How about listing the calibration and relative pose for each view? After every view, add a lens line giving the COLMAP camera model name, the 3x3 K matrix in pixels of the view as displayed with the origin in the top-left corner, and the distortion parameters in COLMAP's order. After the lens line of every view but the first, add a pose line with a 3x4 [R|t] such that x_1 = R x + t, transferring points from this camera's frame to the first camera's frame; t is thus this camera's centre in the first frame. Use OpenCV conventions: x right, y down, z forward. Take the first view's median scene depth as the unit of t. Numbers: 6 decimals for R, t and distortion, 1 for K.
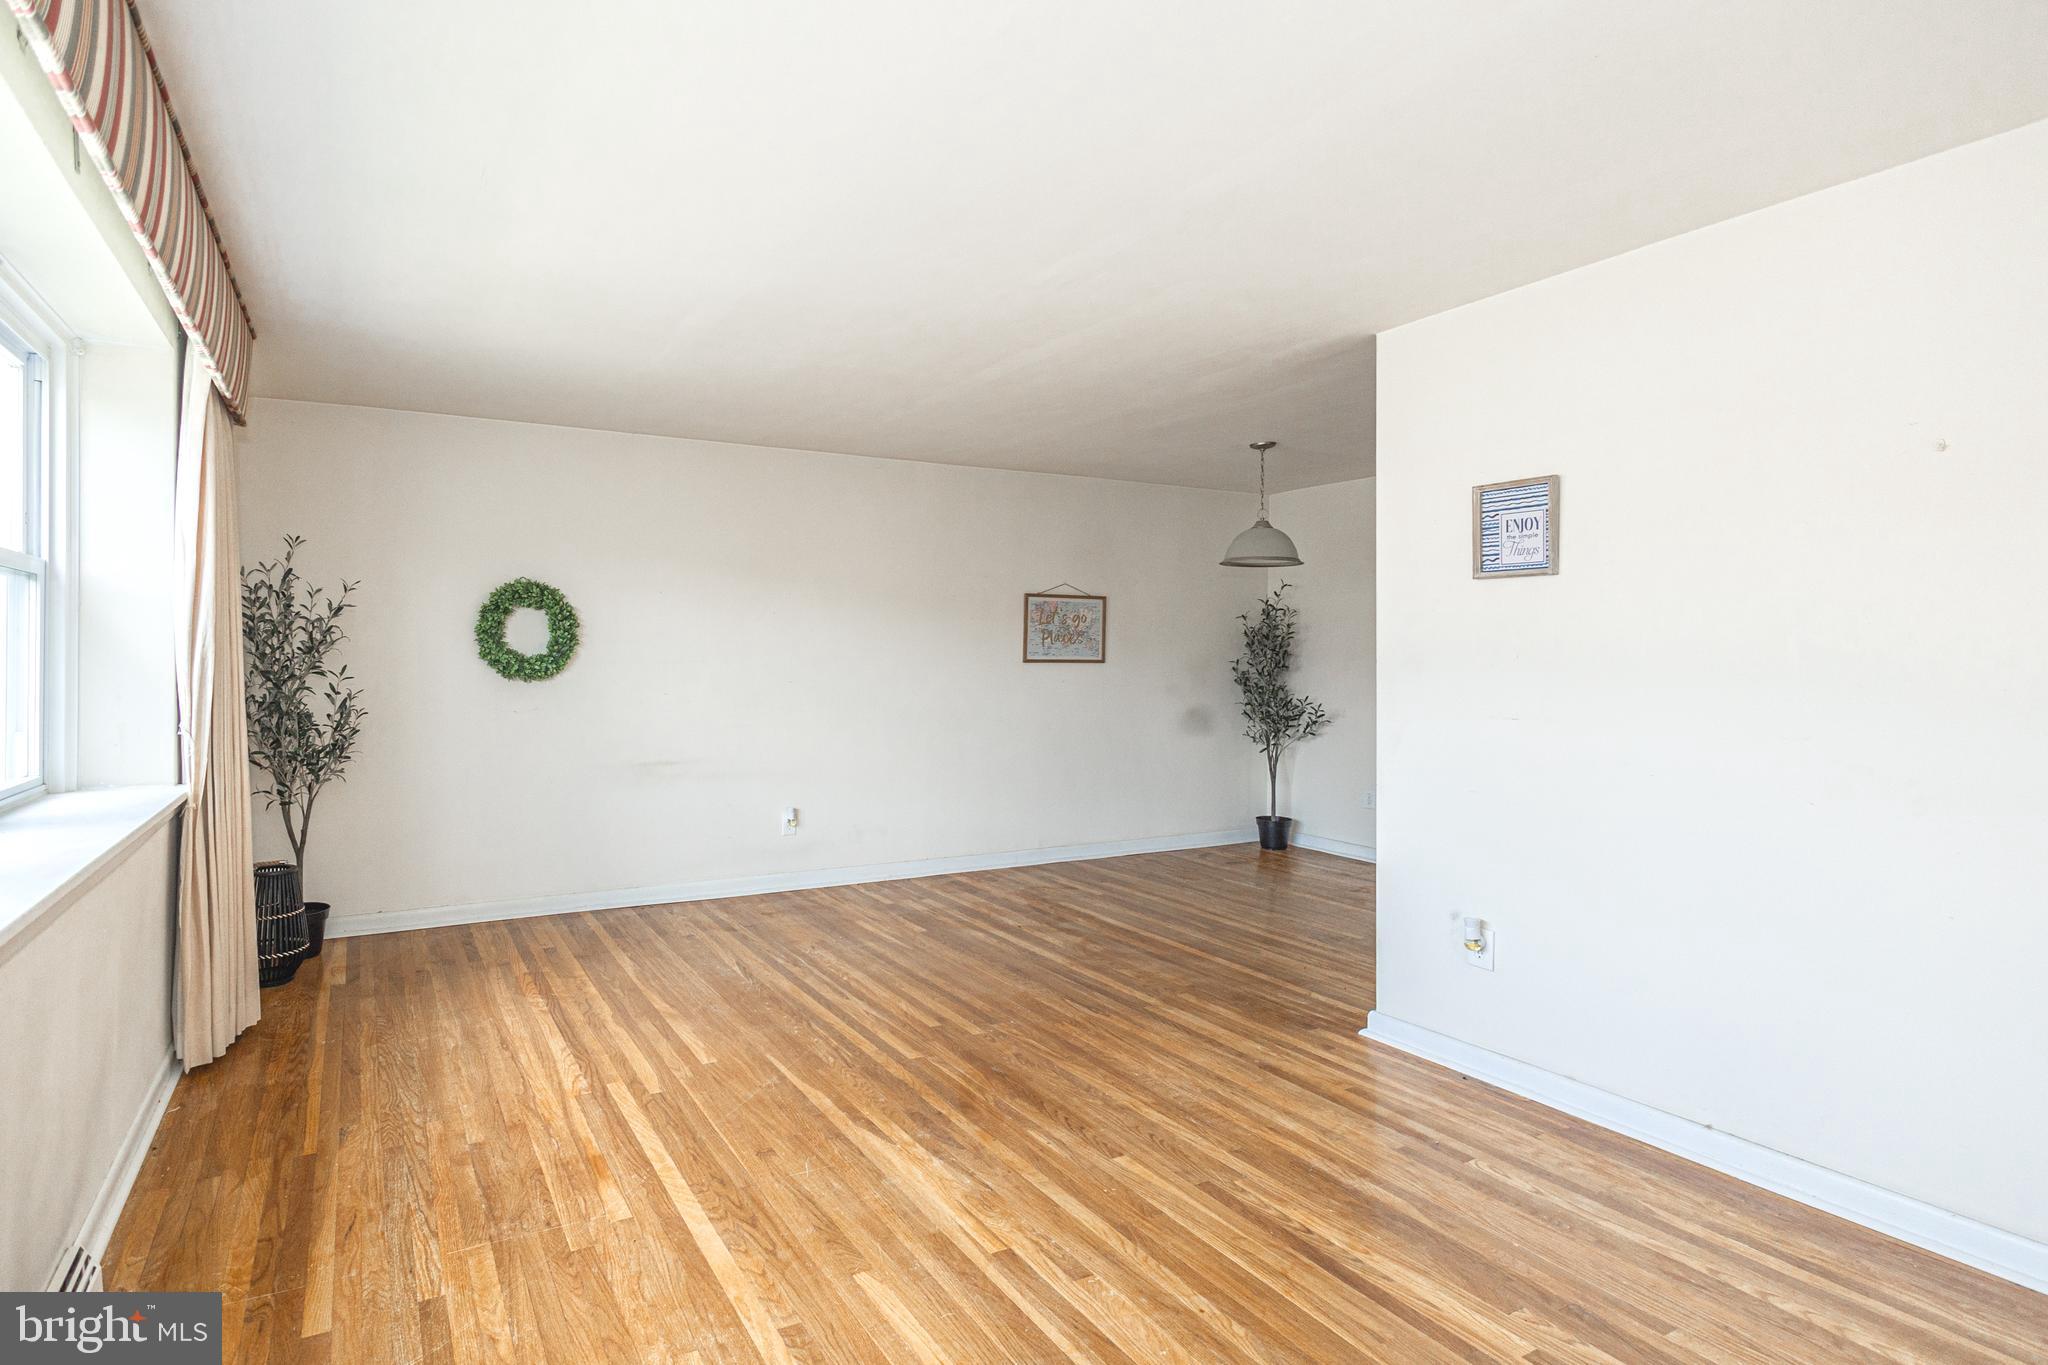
lens RADIAL K [[1016.4, 0, 861.3], [0, 1016.4, 656.9], [0, 0, 1]] dist [0.006126, 0.001822]
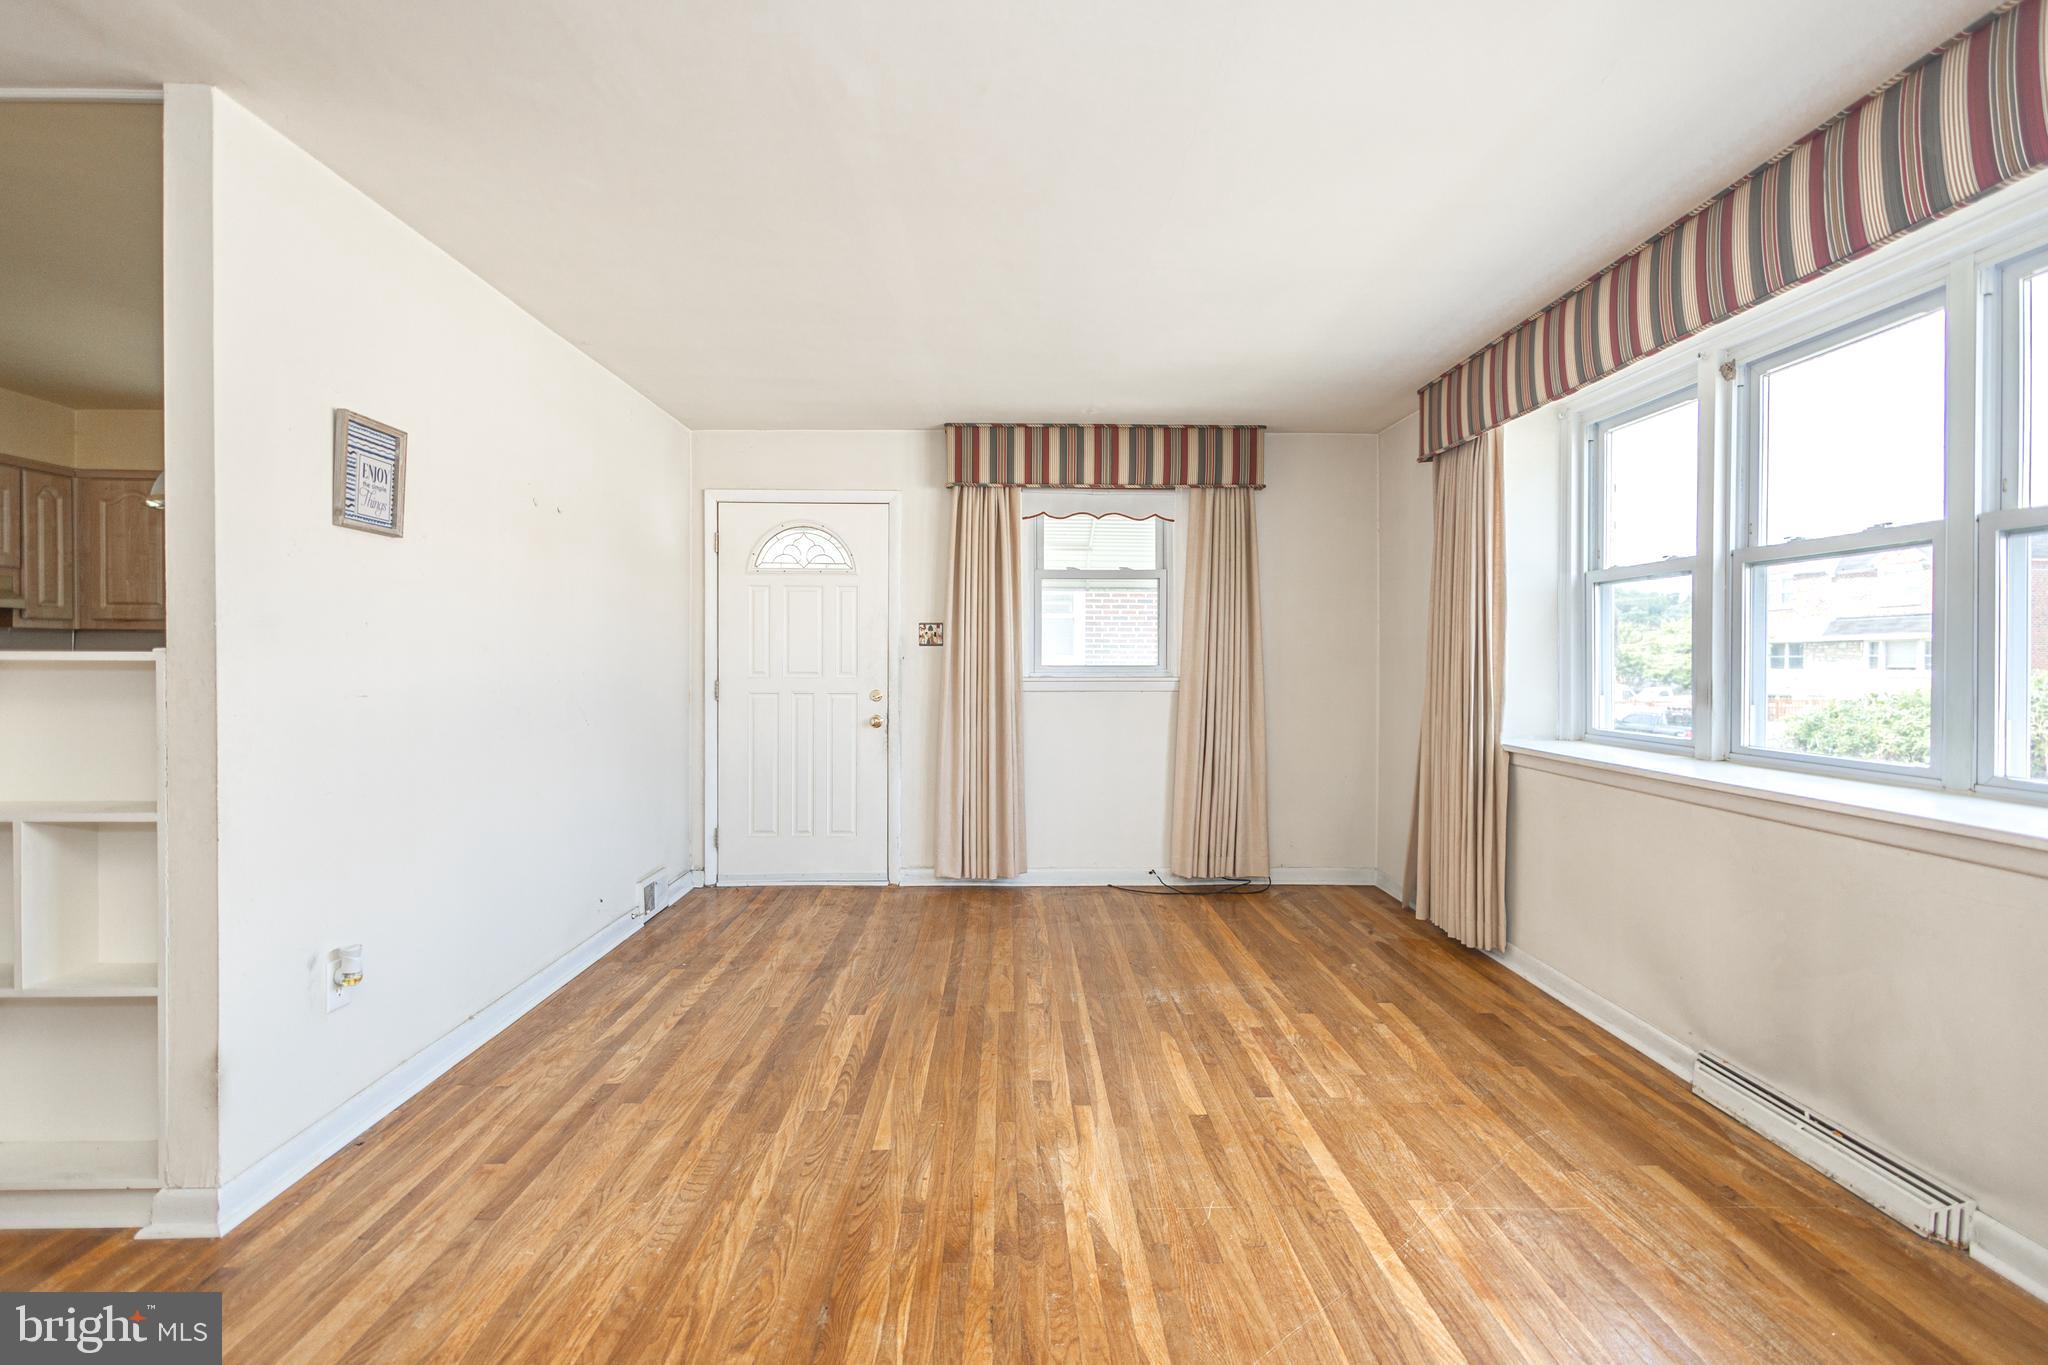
lens RADIAL K [[947.7, 0, 1026.2], [0, 947.7, 659.9], [0, 0, 1]] dist [0.013739, -0.004314]
pose [[-0.905407, -0.004718, 0.424518, -0.208518], [-0.005876, 0.999982, -0.001419, 0.027934], [-0.424503, -0.003779, -0.905418, 1.480797]]
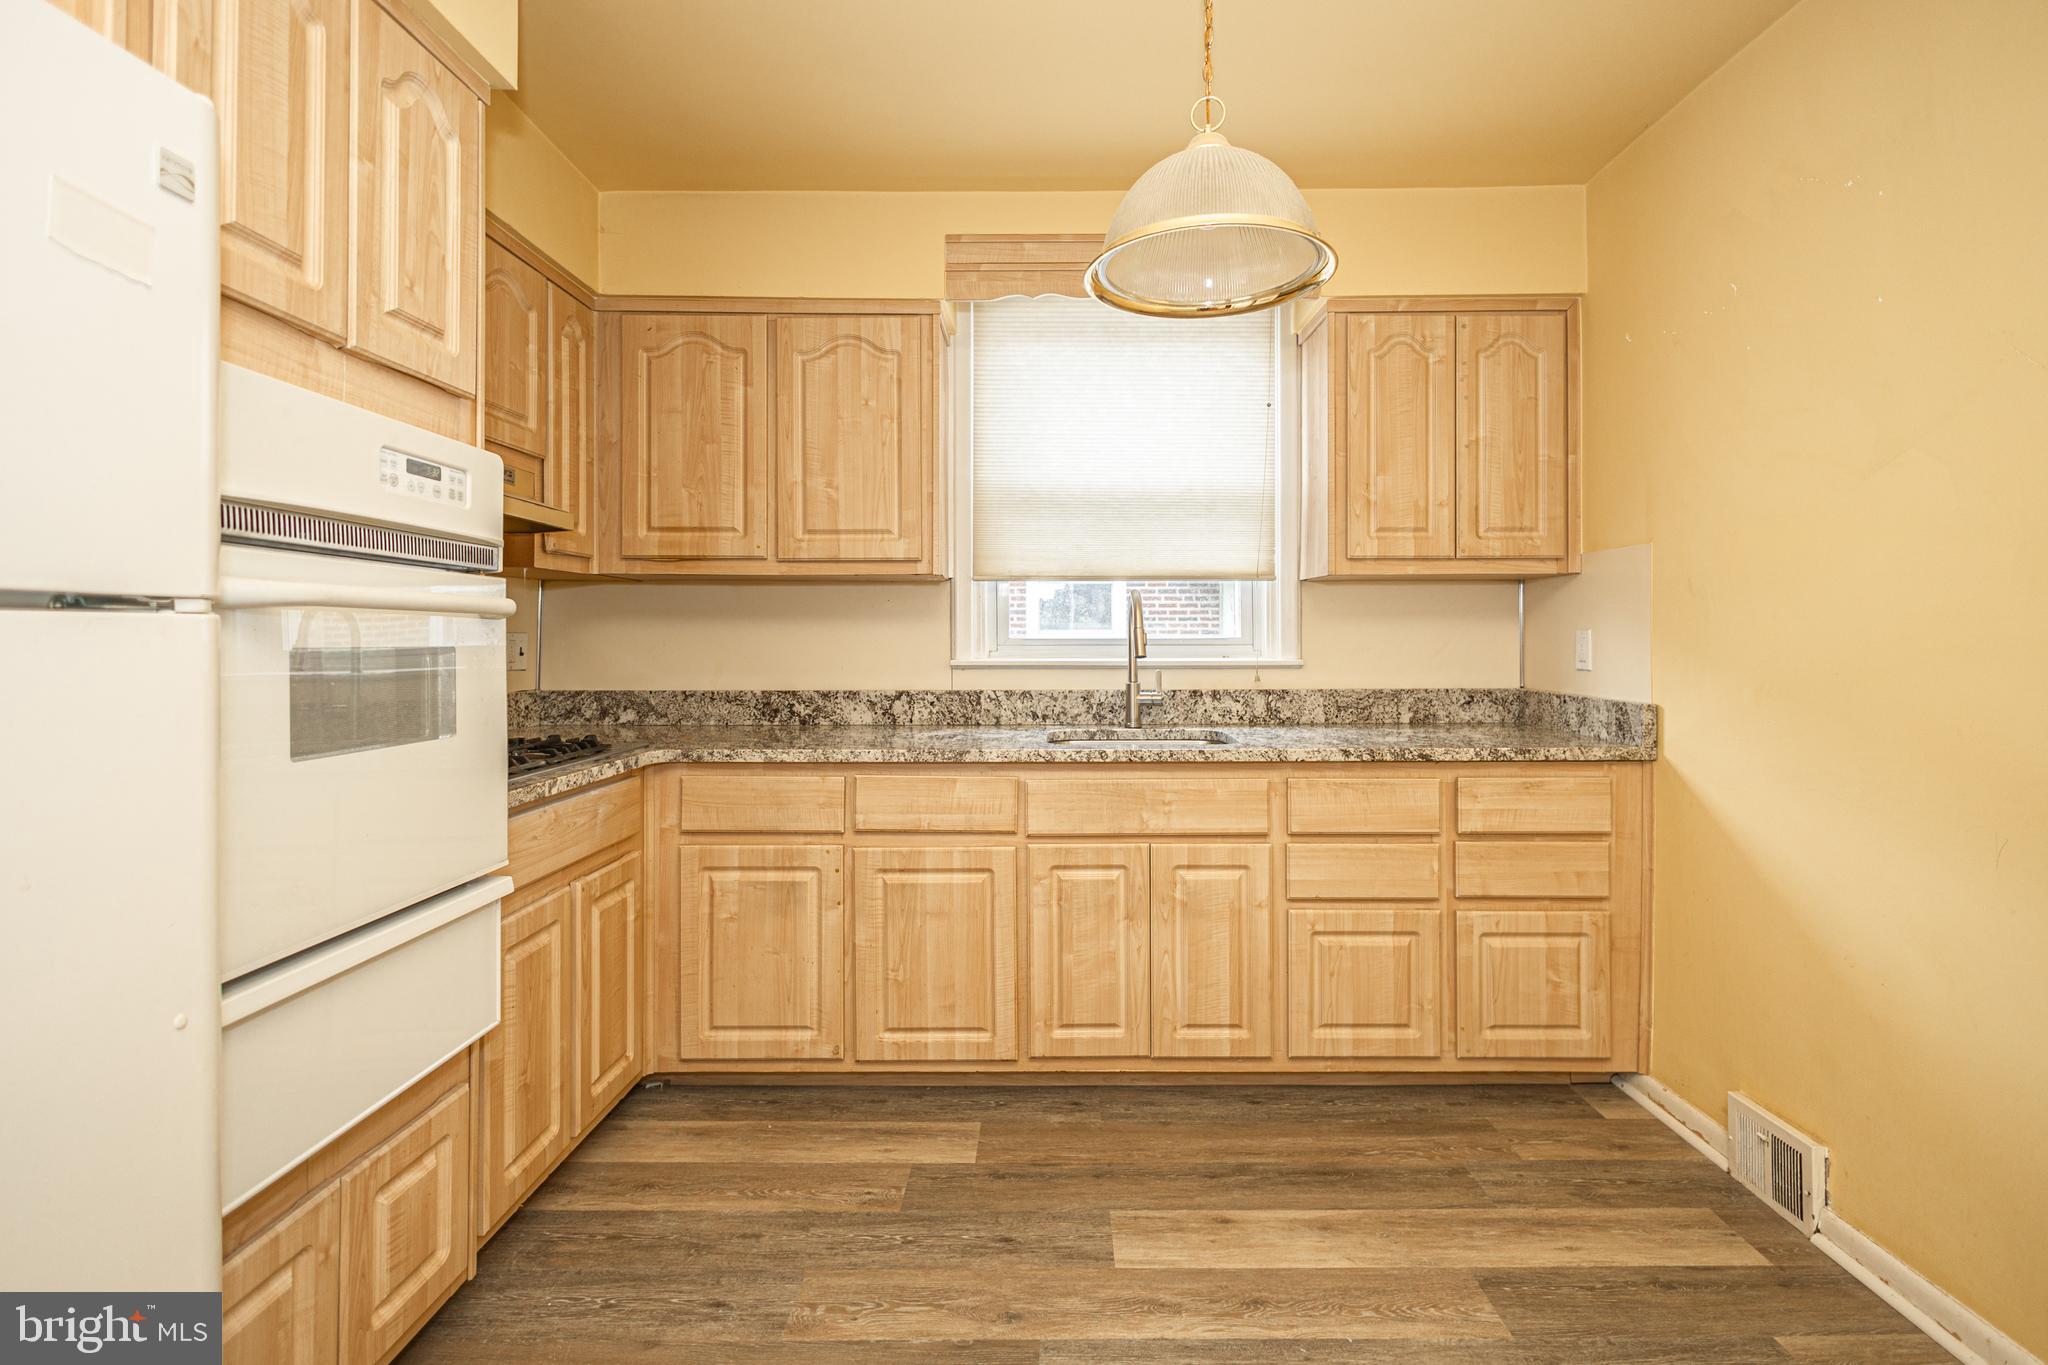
lens RADIAL K [[947.7, 0, 1073.3], [0, 947.7, 624.8], [0, 0, 1]] dist [0.013739, -0.004314]
pose [[-0.904343, 0.005104, 0.426776, 1.031709], [-0.001323, 0.999890, -0.014761, 0.043603], [-0.426805, -0.013914, -0.904237, 1.342330]]
